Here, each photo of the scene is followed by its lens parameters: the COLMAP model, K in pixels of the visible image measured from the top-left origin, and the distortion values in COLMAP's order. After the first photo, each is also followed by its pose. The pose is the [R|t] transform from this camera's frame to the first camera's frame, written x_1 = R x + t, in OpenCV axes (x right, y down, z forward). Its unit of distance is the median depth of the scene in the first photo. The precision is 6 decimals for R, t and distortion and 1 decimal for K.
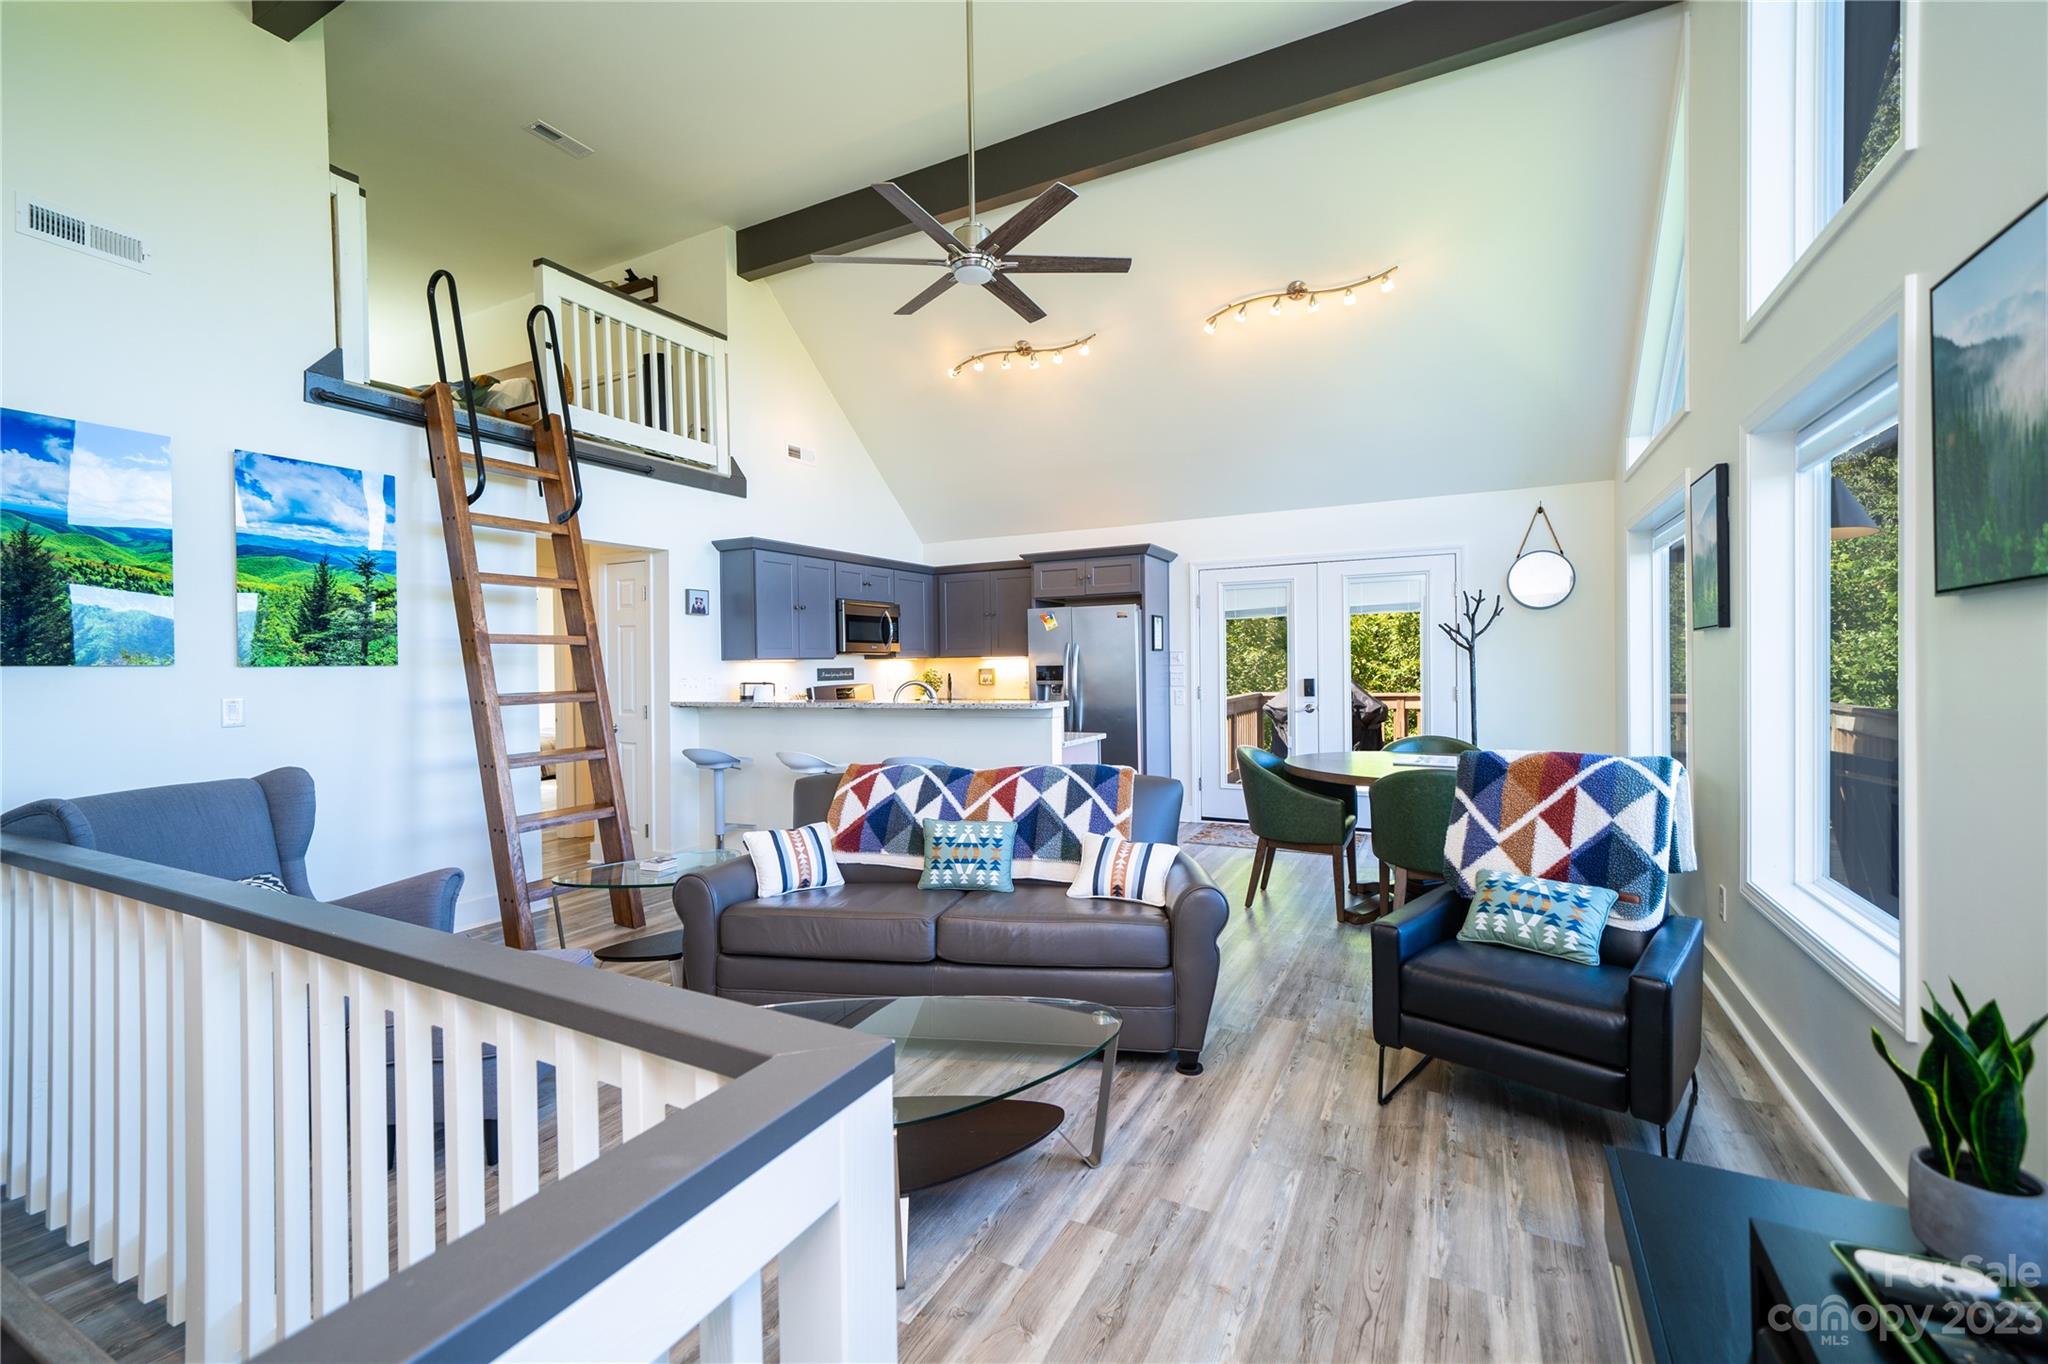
lens RADIAL K [[874.8, 0, 1024.0], [0, 874.8, 682.0], [0, 0, 1]] dist [-0.000611, -0.000104]
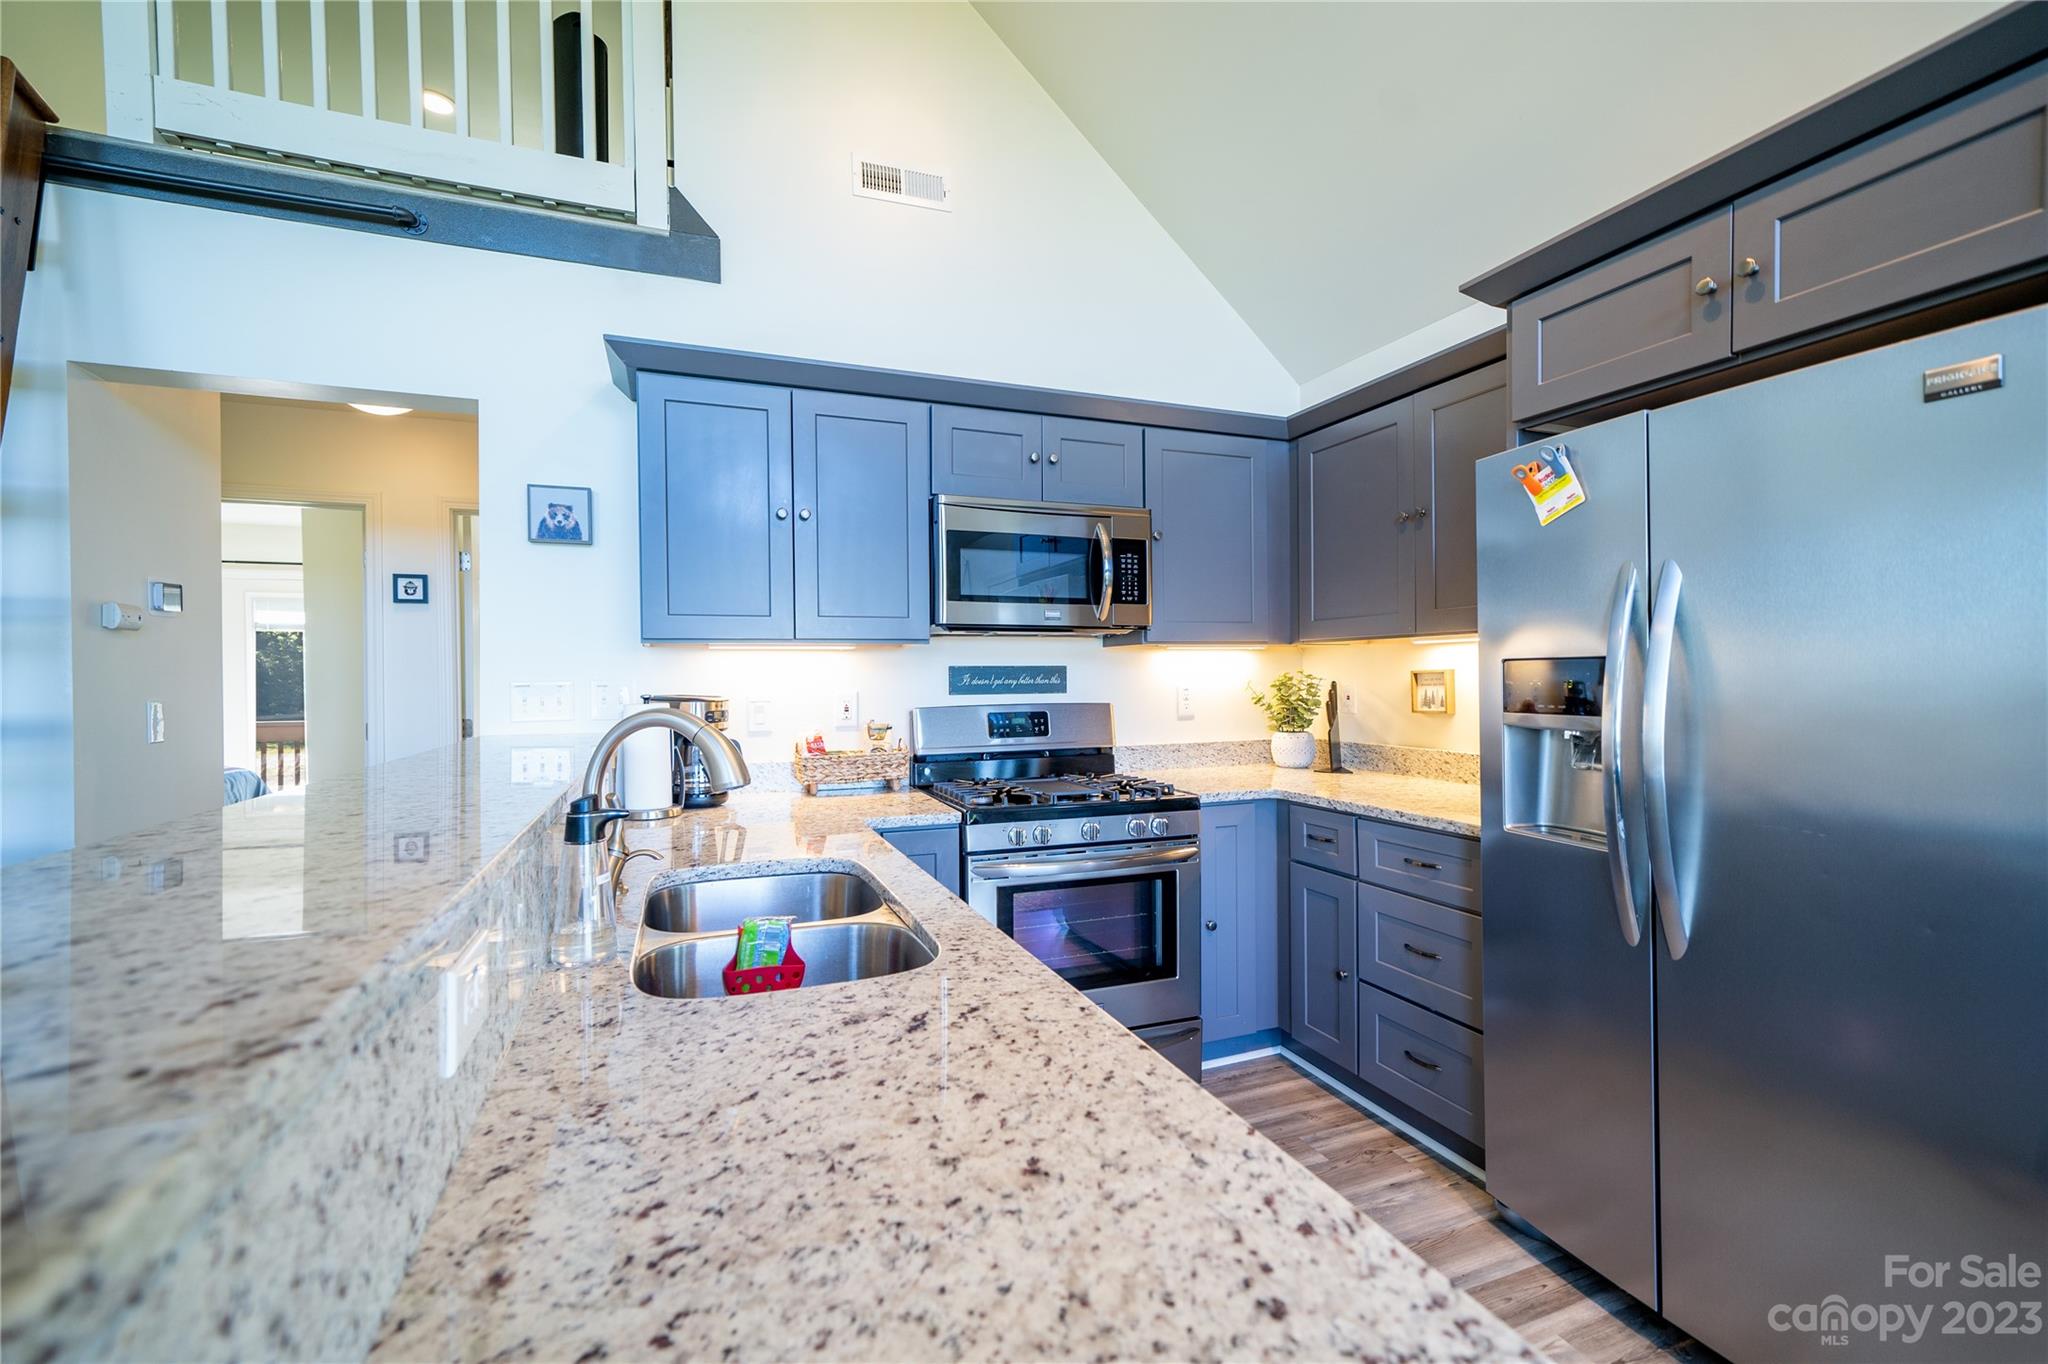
lens RADIAL K [[874.8, 0, 1024.0], [0, 874.8, 682.0], [0, 0, 1]] dist [-0.000611, -0.000104]
pose [[0.748761, 0.014741, -0.662676, 0.083649], [-0.018035, 0.999836, 0.001863, -0.009105], [0.662595, 0.010557, 0.748904, 0.692609]]
